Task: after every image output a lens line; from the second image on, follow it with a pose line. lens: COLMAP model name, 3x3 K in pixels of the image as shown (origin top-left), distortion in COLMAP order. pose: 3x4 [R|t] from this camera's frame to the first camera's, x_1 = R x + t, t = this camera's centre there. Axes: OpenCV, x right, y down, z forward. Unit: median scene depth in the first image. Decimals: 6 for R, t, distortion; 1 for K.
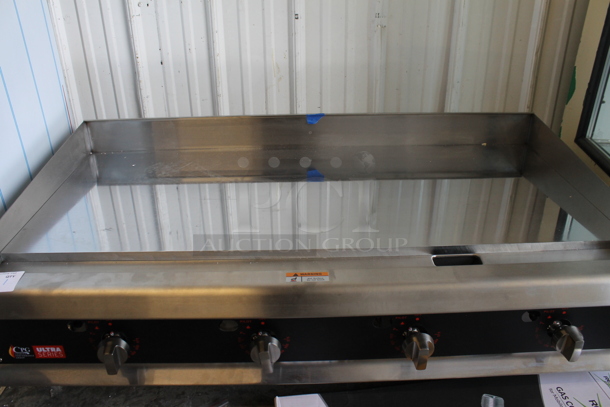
lens RADIAL K [[513.5, 0, 307.6], [0, 513.5, 194.7], [0, 0, 1]] dist [-0.169659, 0.139121]
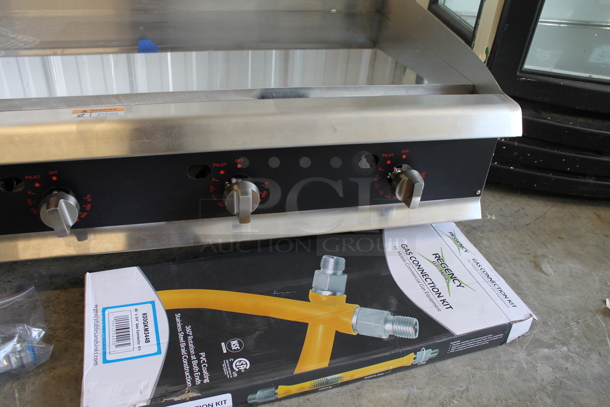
lens RADIAL K [[513.5, 0, 308.2], [0, 513.5, 198.7], [0, 0, 1]] dist [-0.169659, 0.139121]
pose [[0.975612, -0.052964, 0.213019, 0.125267], [0.024487, 0.990657, 0.134160, 0.162895], [-0.218134, -0.125672, 0.967793, 0.101544]]
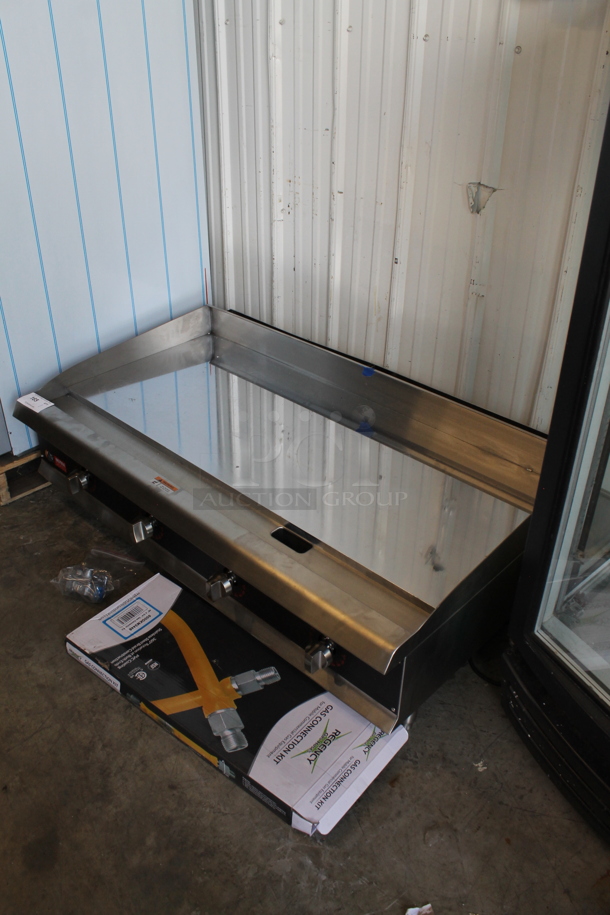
lens RADIAL K [[770.3, 0, 298.4], [0, 770.3, 464.4], [0, 0, 1]] dist [-0.169659, 0.139121]
pose [[0.700782, 0.400655, -0.590238, 1.118516], [-0.335192, 0.915296, 0.223337, -0.357274], [0.629723, 0.041333, 0.775719, -0.240628]]
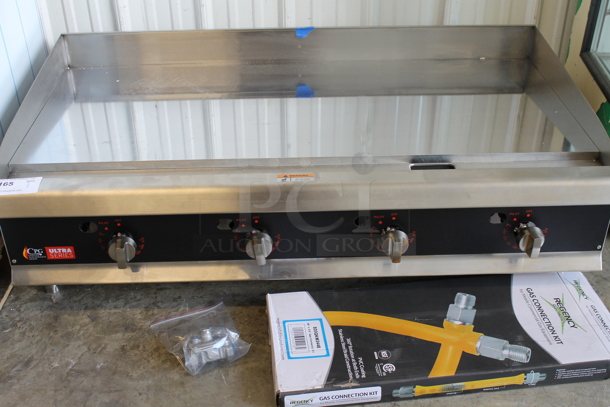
lens RADIAL K [[725.3, 0, 307.5], [0, 725.3, 201.4], [0, 0, 1]] dist [-0.067556, 0.000000]
pose [[0.999945, -0.001424, 0.010422, 0.007459], [0.000299, 0.994233, 0.107238, 0.030405], [-0.010514, -0.107229, 0.994179, -0.526218]]
